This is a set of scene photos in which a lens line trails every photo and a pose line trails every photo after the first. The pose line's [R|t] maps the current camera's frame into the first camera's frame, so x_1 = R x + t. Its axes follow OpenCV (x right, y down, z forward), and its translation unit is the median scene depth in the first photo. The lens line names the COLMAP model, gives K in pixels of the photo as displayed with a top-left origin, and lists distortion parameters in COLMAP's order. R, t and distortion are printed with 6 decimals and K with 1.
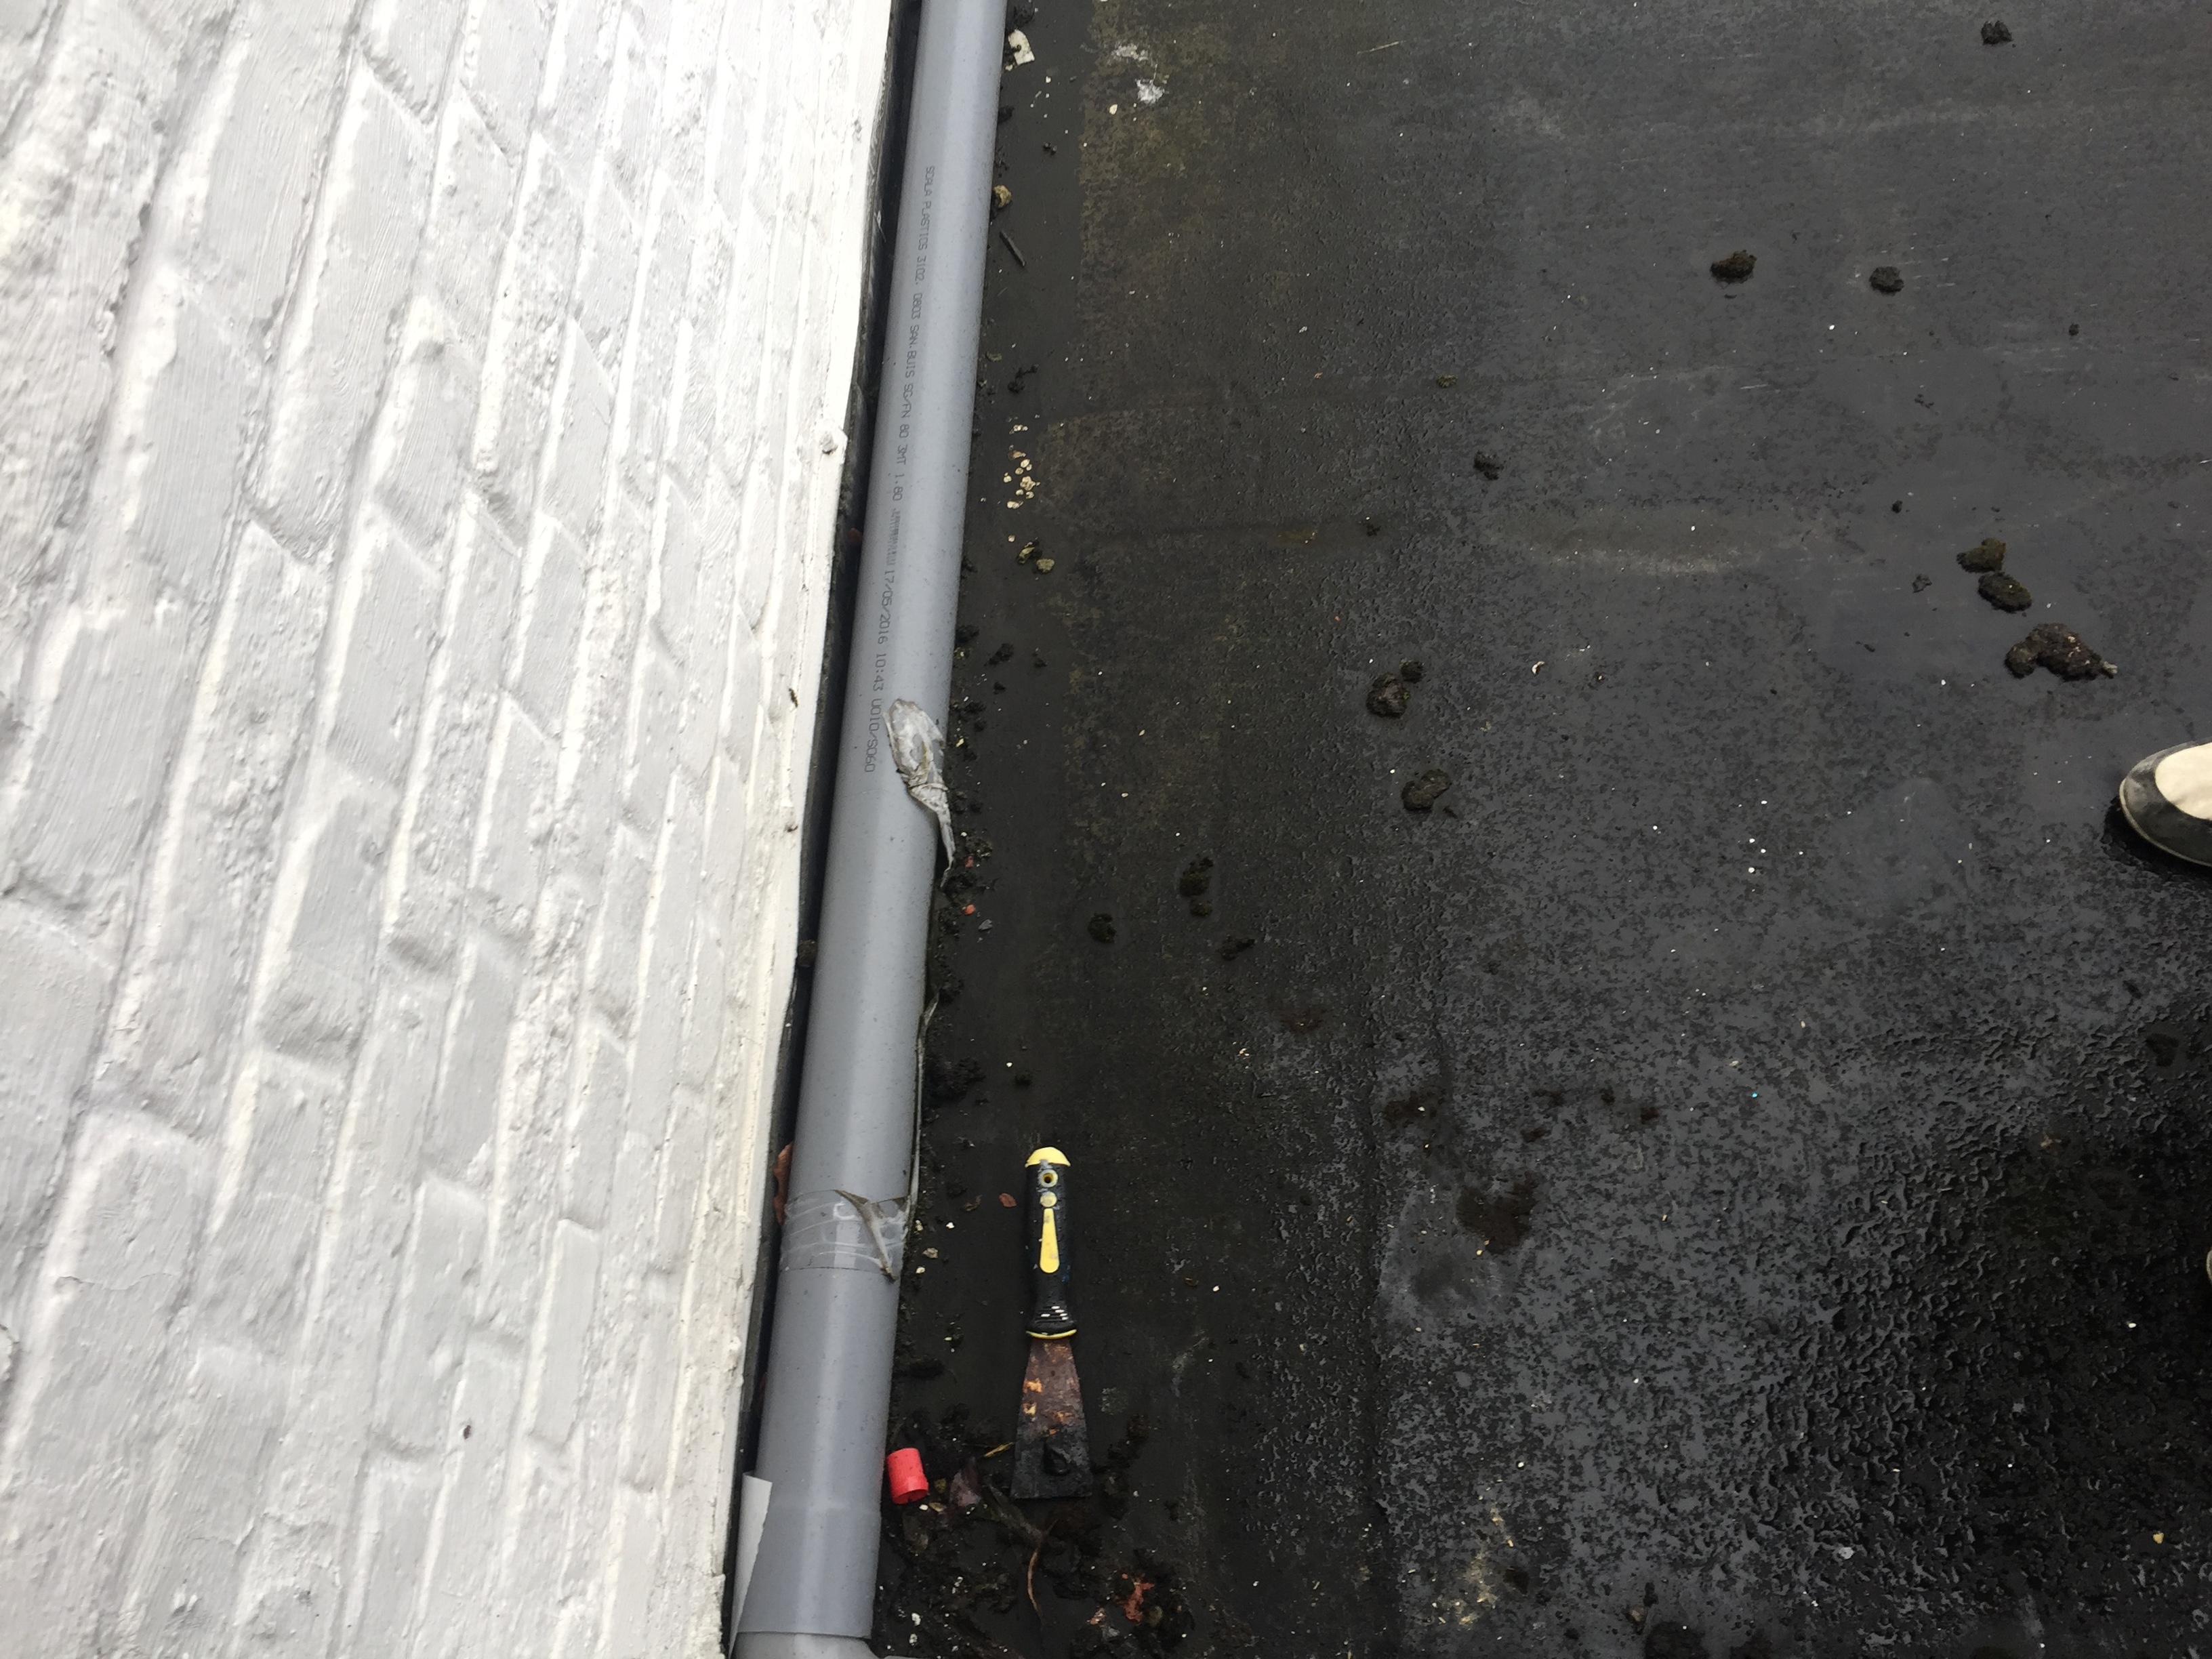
lens RADIAL K [[1886.9, 0, 1112.2], [0, 1886.9, 814.9], [0, 0, 1]] dist [0.110501, -0.163206]
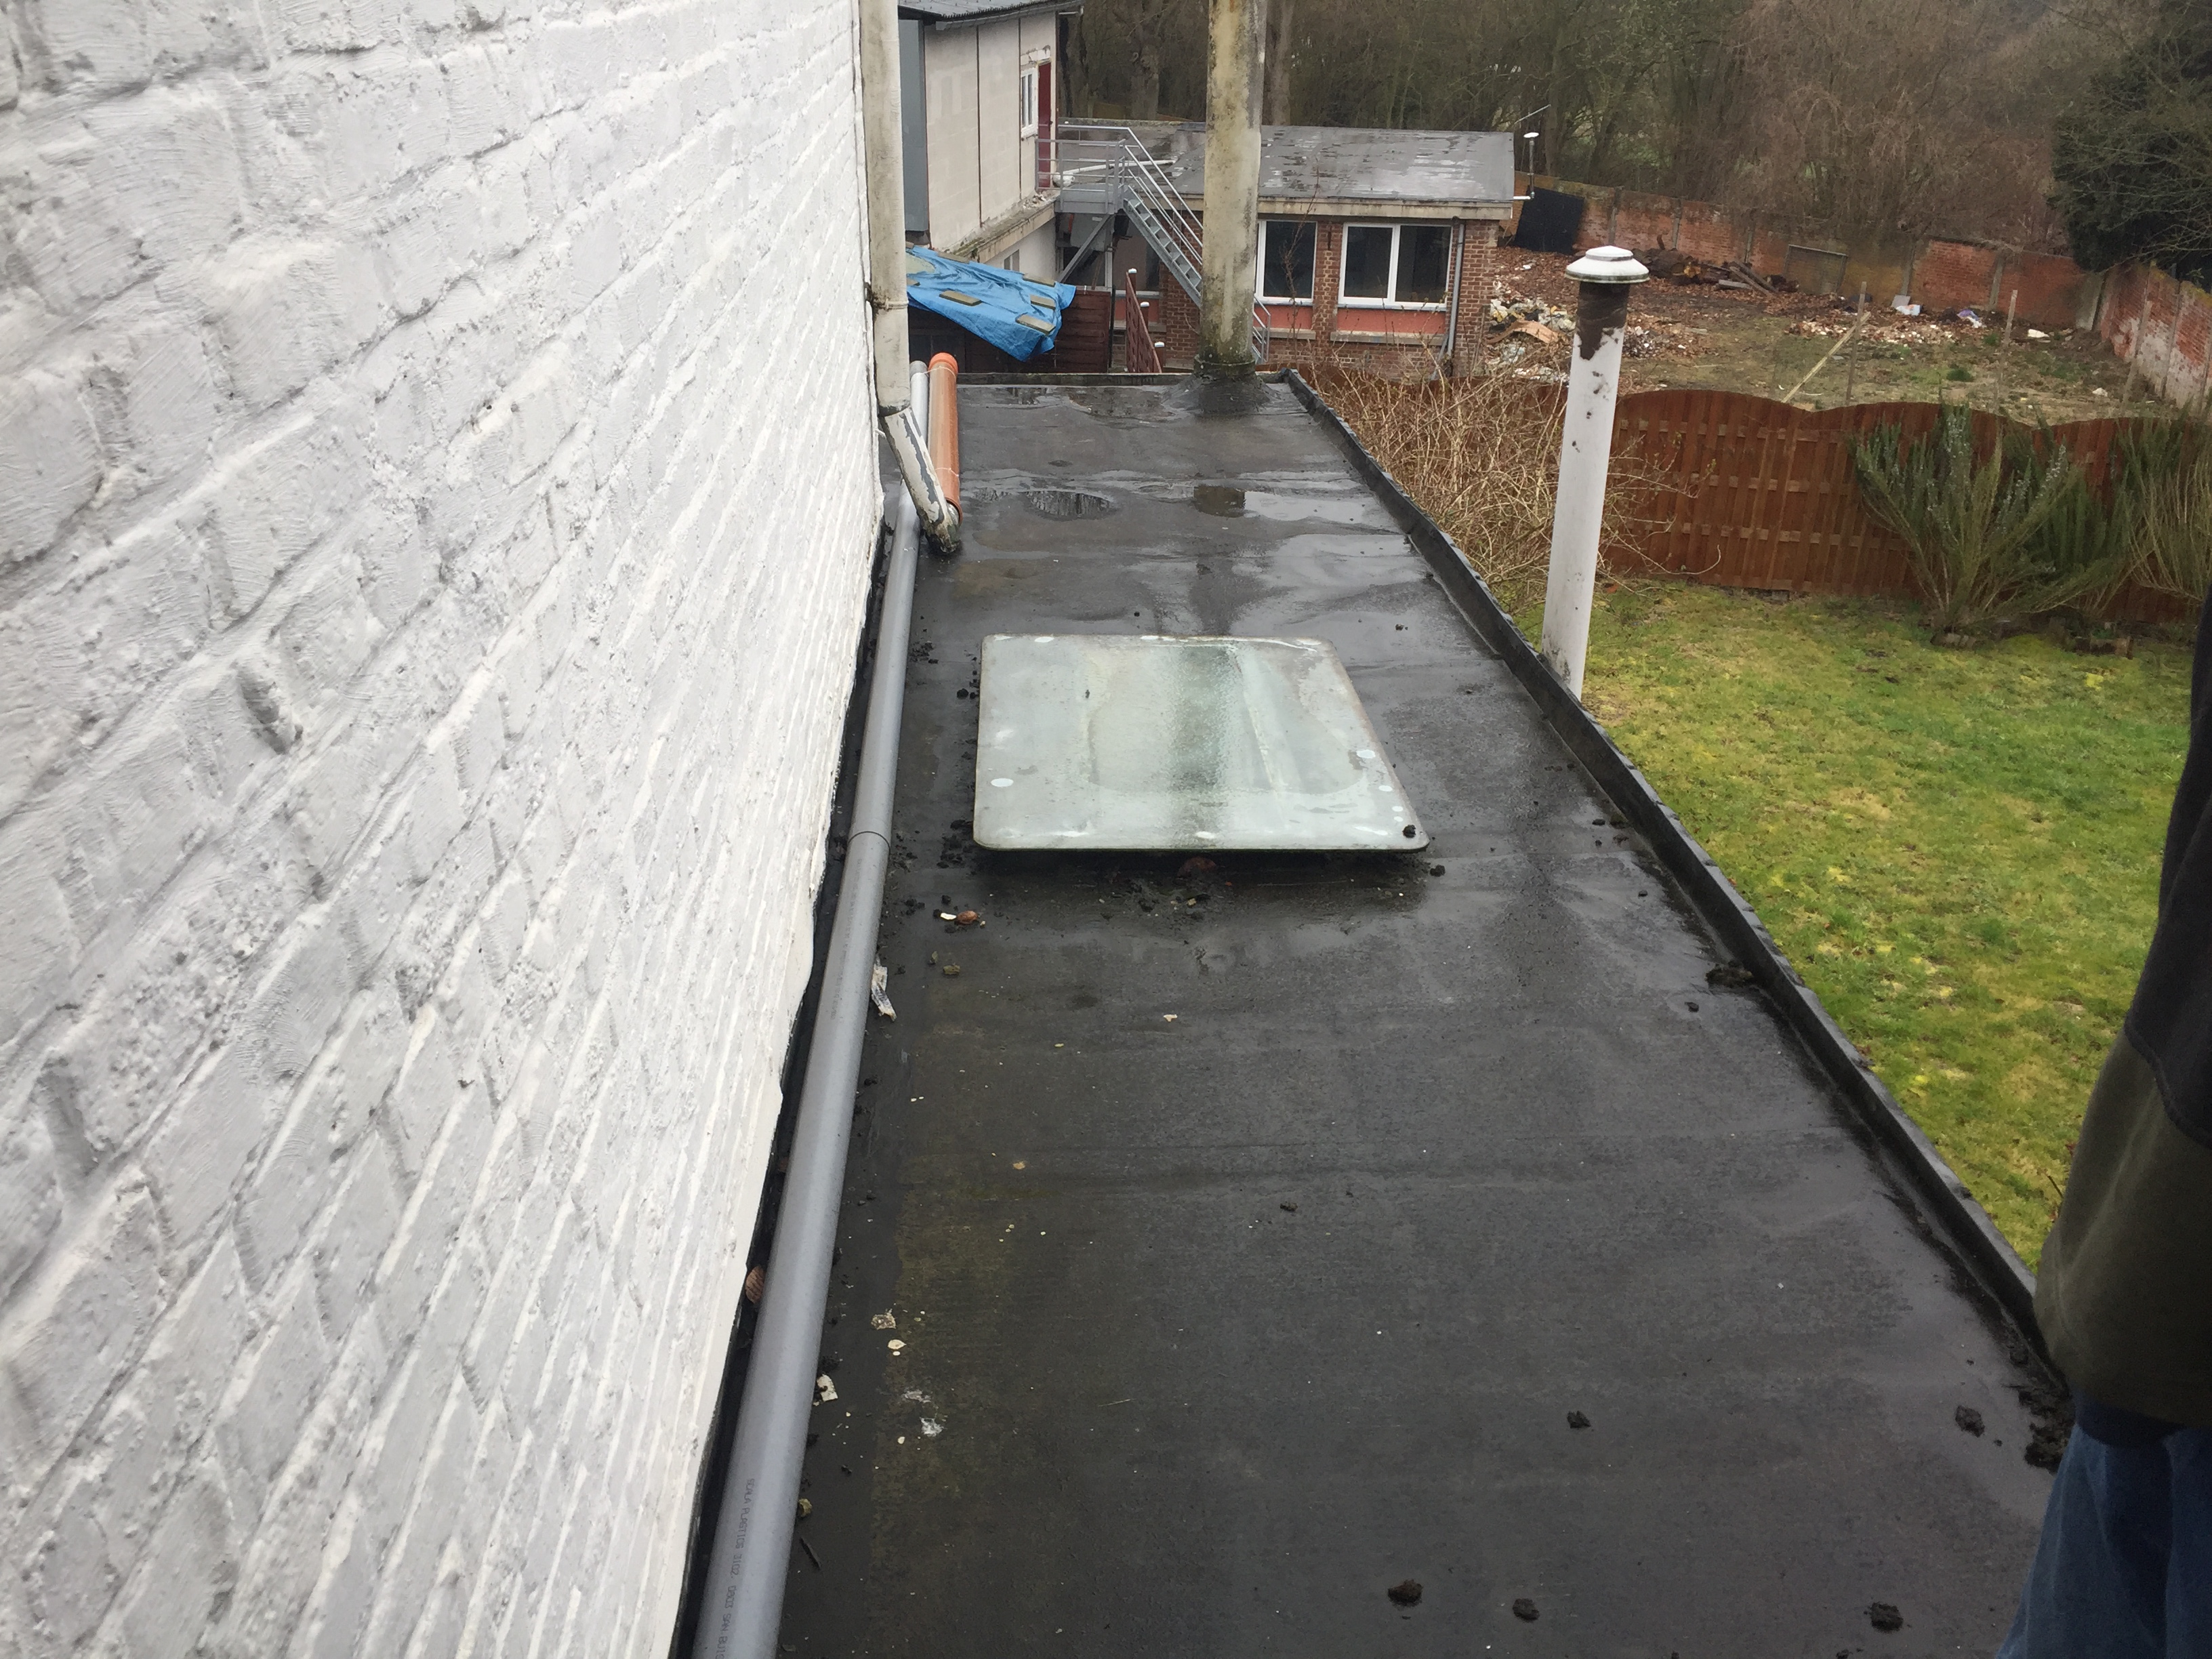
lens RADIAL K [[1886.9, 0, 1112.2], [0, 1886.9, 814.9], [0, 0, 1]] dist [0.110501, -0.163206]
pose [[0.987656, 0.090491, 0.127855, -0.064405], [0.010898, 0.774569, -0.632395, 0.103124], [-0.156258, 0.625983, 0.764022, -0.223632]]
